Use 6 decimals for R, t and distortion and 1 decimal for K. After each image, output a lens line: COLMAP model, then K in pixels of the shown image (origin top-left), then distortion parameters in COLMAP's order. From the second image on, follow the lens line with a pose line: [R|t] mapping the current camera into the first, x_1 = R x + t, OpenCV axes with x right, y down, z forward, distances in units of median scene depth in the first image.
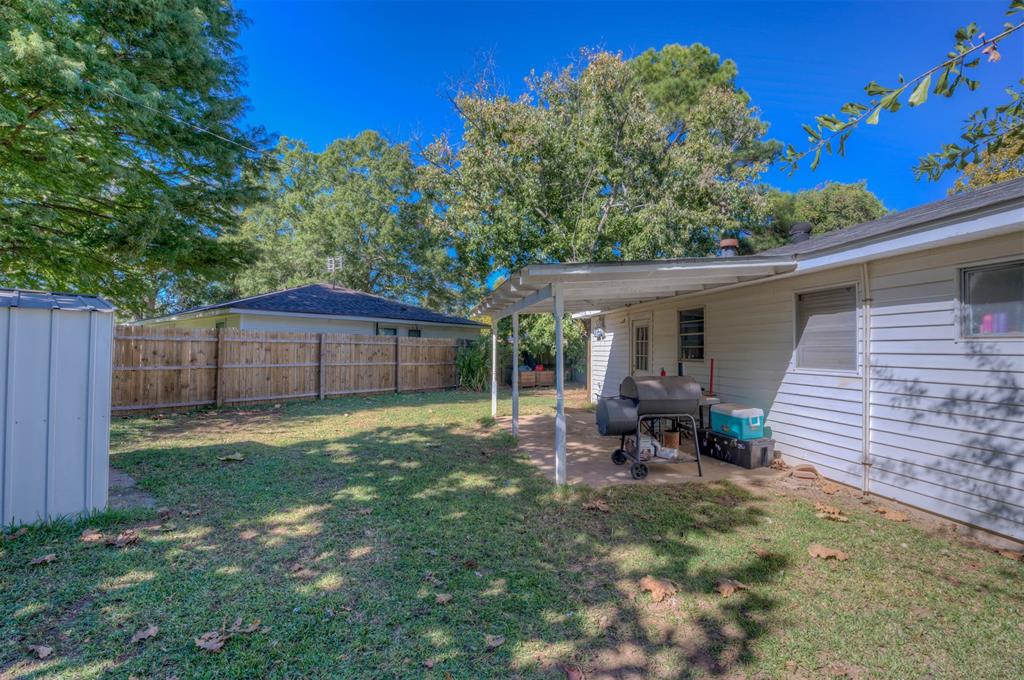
lens RADIAL K [[445.2, 0, 513.5], [0, 445.2, 338.6], [0, 0, 1]] dist [-0.015448, -0.000999]
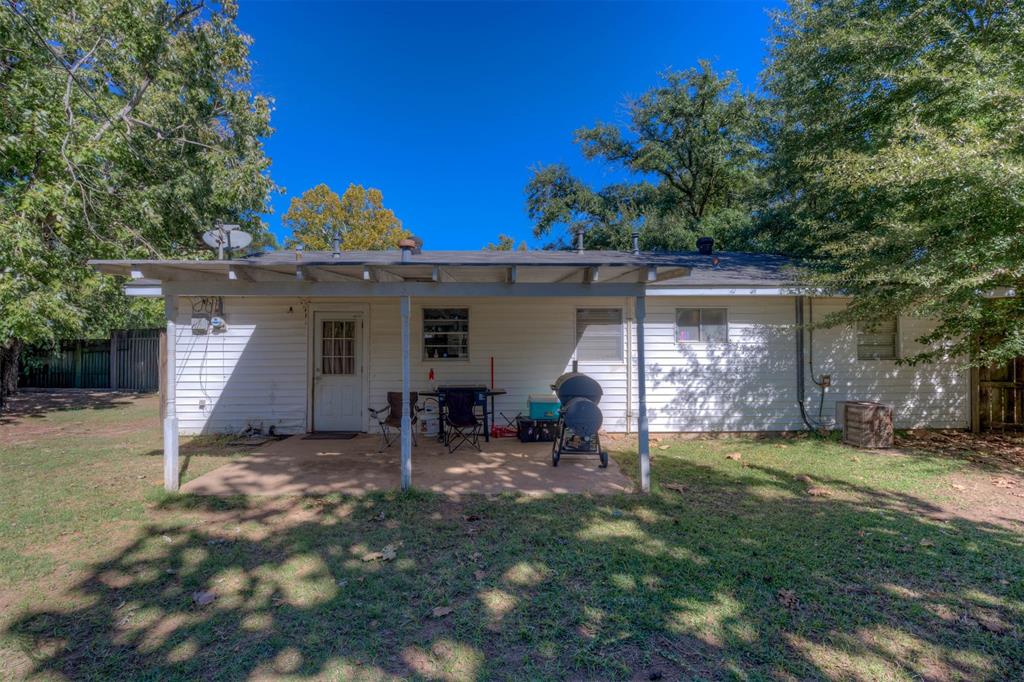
lens RADIAL K [[445.2, 0, 513.0], [0, 445.2, 340.7], [0, 0, 1]] dist [-0.015448, -0.000999]
pose [[0.165820, 0.004361, 0.986146, -1.135339], [-0.020698, 0.999785, -0.000941, 0.008480], [-0.985939, -0.020255, 0.165874, 1.391098]]
